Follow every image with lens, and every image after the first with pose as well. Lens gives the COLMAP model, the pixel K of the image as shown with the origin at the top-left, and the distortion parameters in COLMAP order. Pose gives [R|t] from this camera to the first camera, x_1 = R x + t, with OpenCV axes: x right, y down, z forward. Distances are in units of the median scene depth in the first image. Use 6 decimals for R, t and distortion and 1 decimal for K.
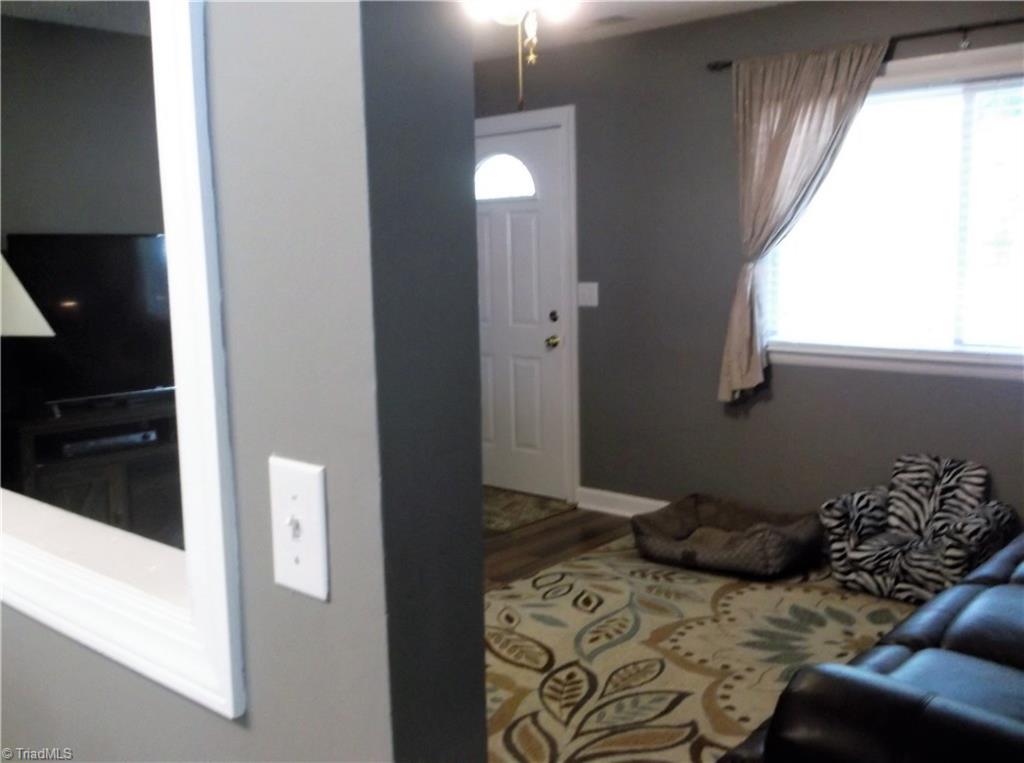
lens RADIAL K [[1012.4, 0, 512.0], [0, 1012.4, 381.5], [0, 0, 1]] dist [-0.004091, -0.002274]
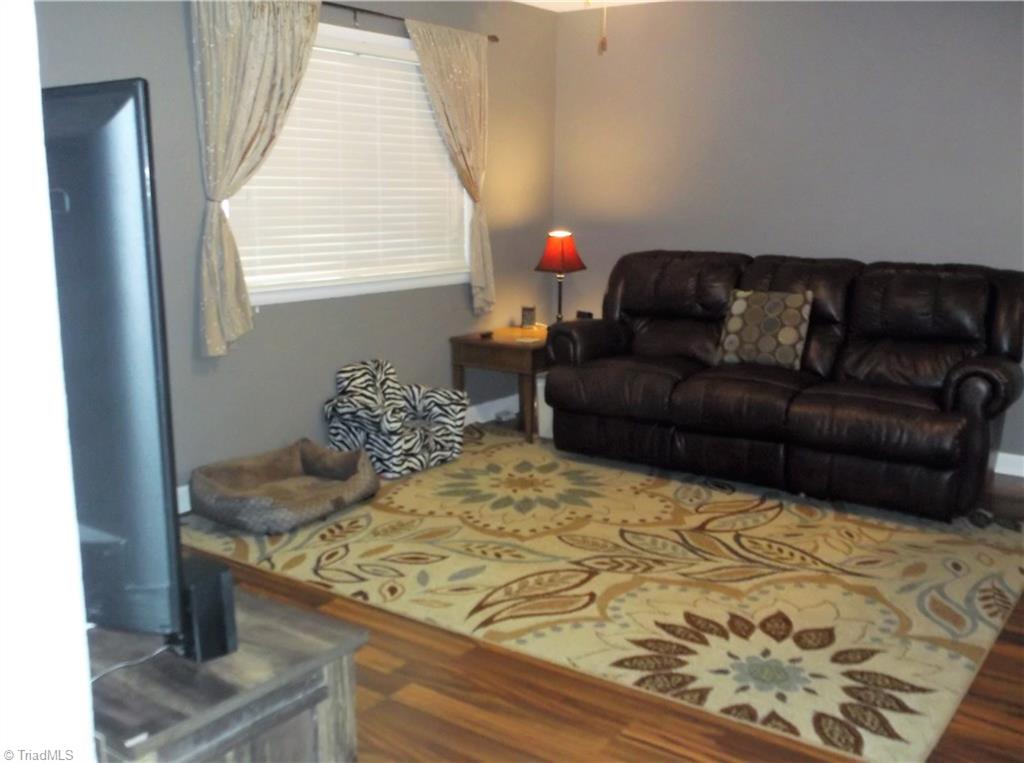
lens RADIAL K [[1012.4, 0, 512.0], [0, 1012.4, 381.5], [0, 0, 1]] dist [-0.004091, -0.002274]
pose [[-0.098101, -0.172274, 0.980152, -0.904116], [0.122063, 0.975383, 0.183653, -0.117903], [-0.987662, 0.137657, -0.074657, 1.026327]]
